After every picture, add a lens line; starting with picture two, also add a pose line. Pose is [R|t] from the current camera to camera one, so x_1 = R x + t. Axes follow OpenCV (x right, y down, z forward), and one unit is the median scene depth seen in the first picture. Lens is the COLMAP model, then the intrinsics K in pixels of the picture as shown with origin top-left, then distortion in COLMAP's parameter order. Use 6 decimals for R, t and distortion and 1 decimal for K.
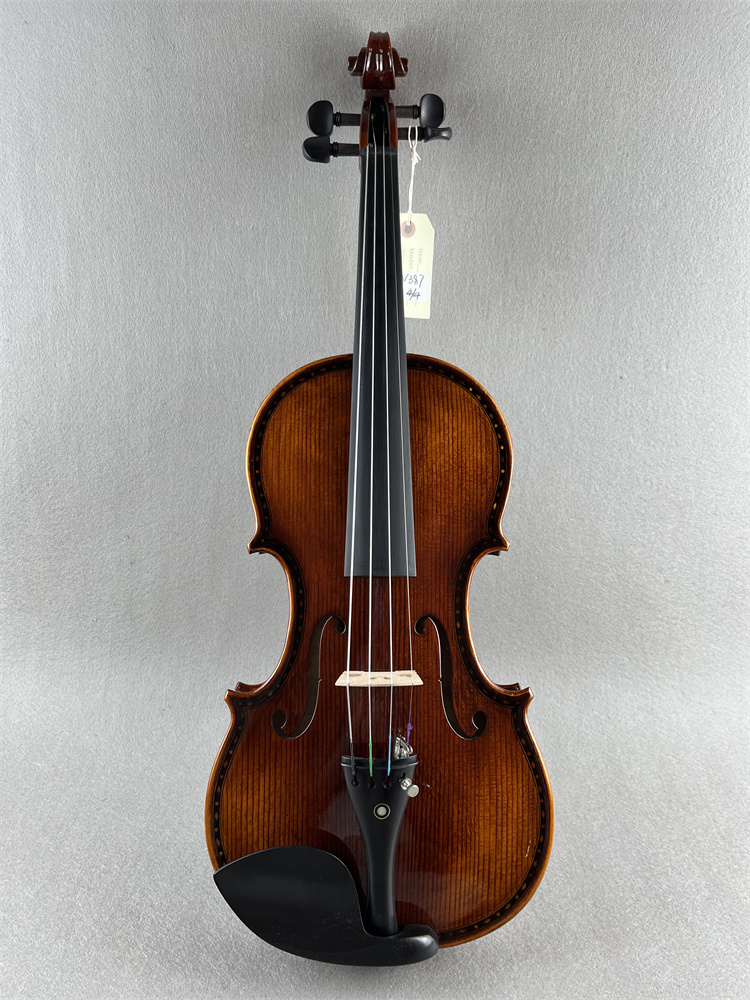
lens RADIAL K [[792.9, 0, 376.3], [0, 792.9, 495.1], [0, 0, 1]] dist [0.043054, -0.092070]
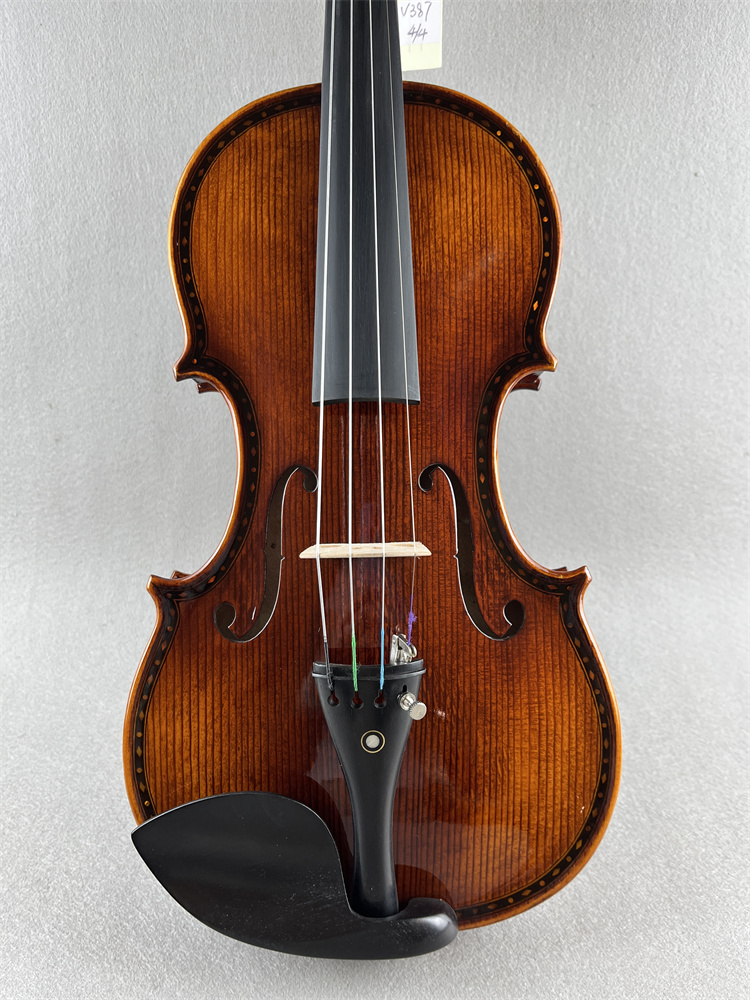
lens RADIAL K [[792.9, 0, 377.0], [0, 792.9, 507.0], [0, 0, 1]] dist [0.043054, -0.092070]
pose [[0.999797, -0.014796, -0.013648, 0.016882], [0.015787, 0.997013, 0.075604, 0.108176], [0.012489, -0.075804, 0.997045, 0.249803]]
